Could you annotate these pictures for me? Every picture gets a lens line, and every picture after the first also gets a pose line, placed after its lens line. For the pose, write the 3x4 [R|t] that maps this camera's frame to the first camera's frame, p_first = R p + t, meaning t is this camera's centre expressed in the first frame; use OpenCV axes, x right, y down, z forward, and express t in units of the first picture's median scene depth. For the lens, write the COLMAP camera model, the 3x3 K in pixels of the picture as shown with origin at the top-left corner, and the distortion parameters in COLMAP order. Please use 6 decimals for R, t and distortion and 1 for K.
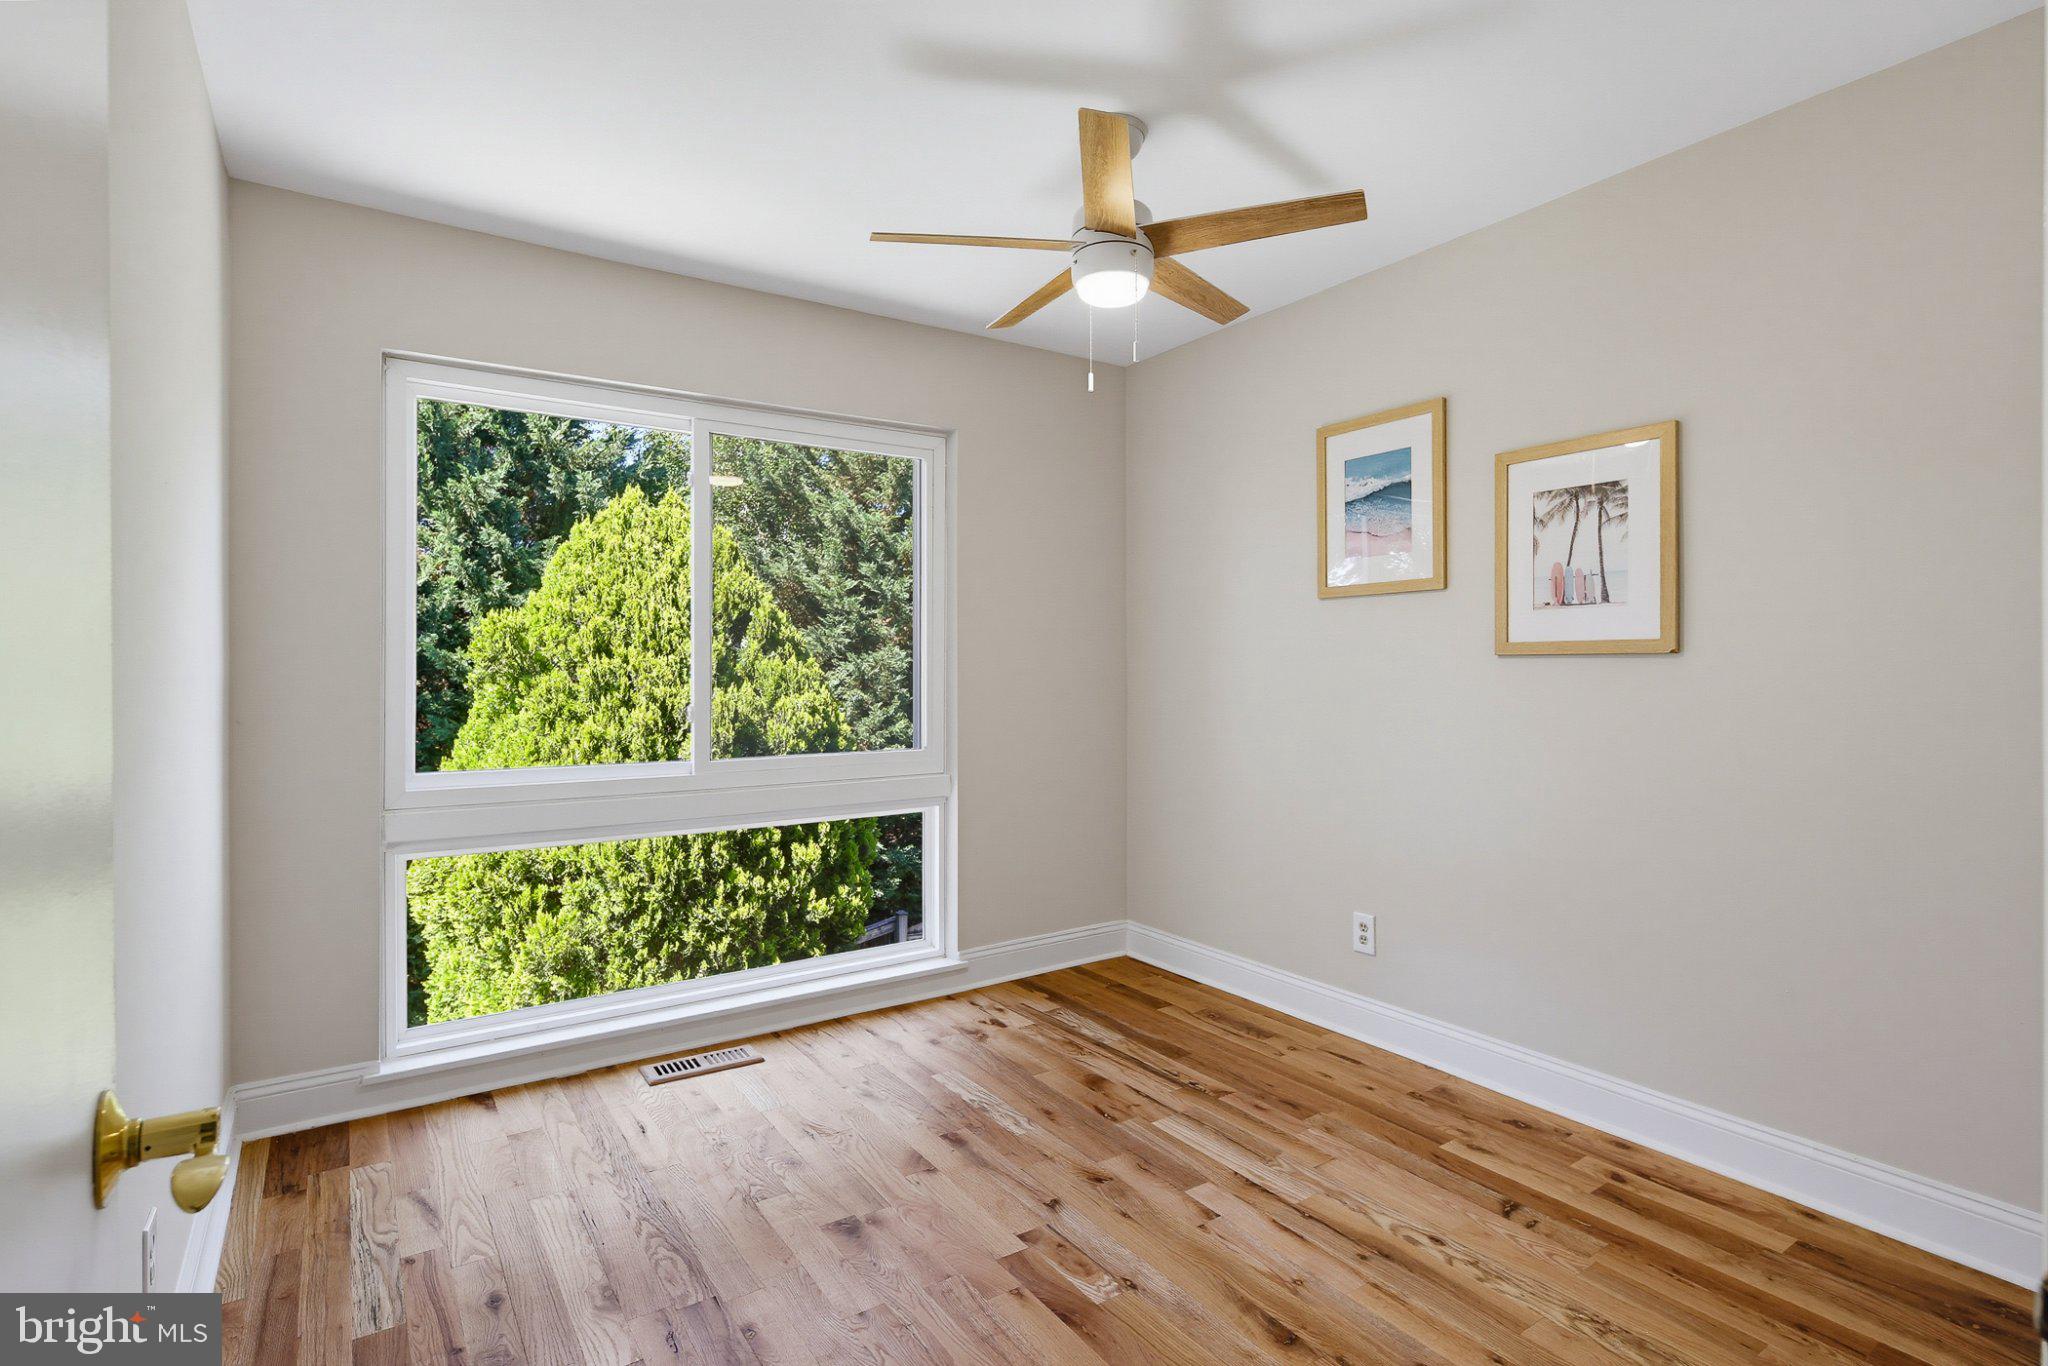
lens RADIAL K [[1020.1, 0, 1025.4], [0, 1020.1, 676.3], [0, 0, 1]] dist [-0.001571, -0.000936]
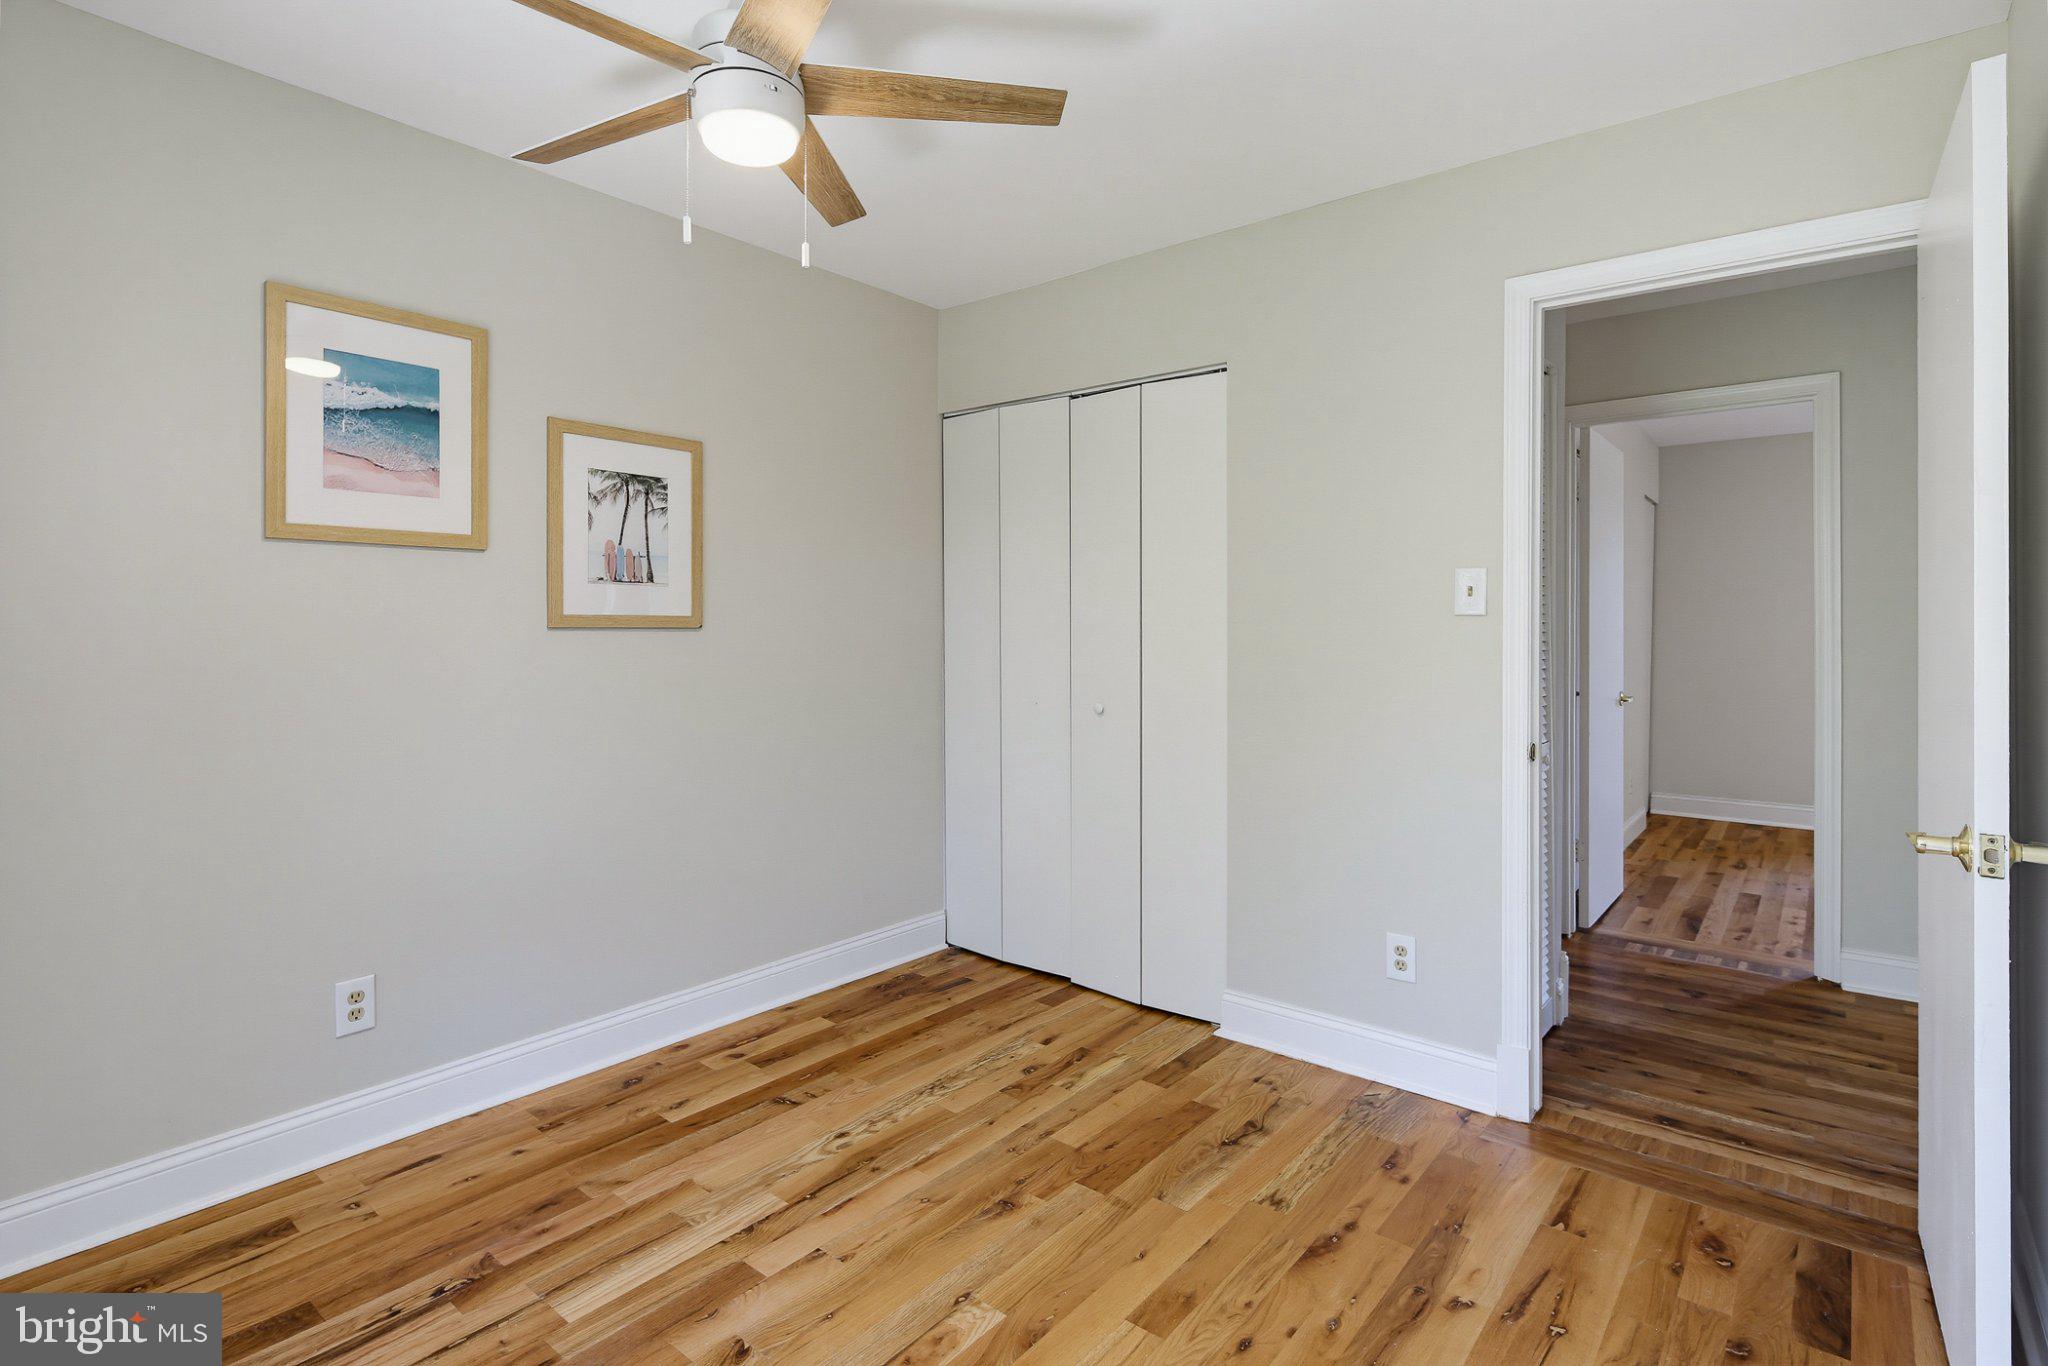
lens RADIAL K [[999.0, 0, 1028.1], [0, 999.0, 632.3], [0, 0, 1]] dist [-0.000574, -0.000715]
pose [[-0.298368, -0.002310, 0.954448, -0.601078], [0.006869, 0.999966, 0.004567, -0.019003], [-0.954426, 0.007919, -0.298342, 0.913080]]
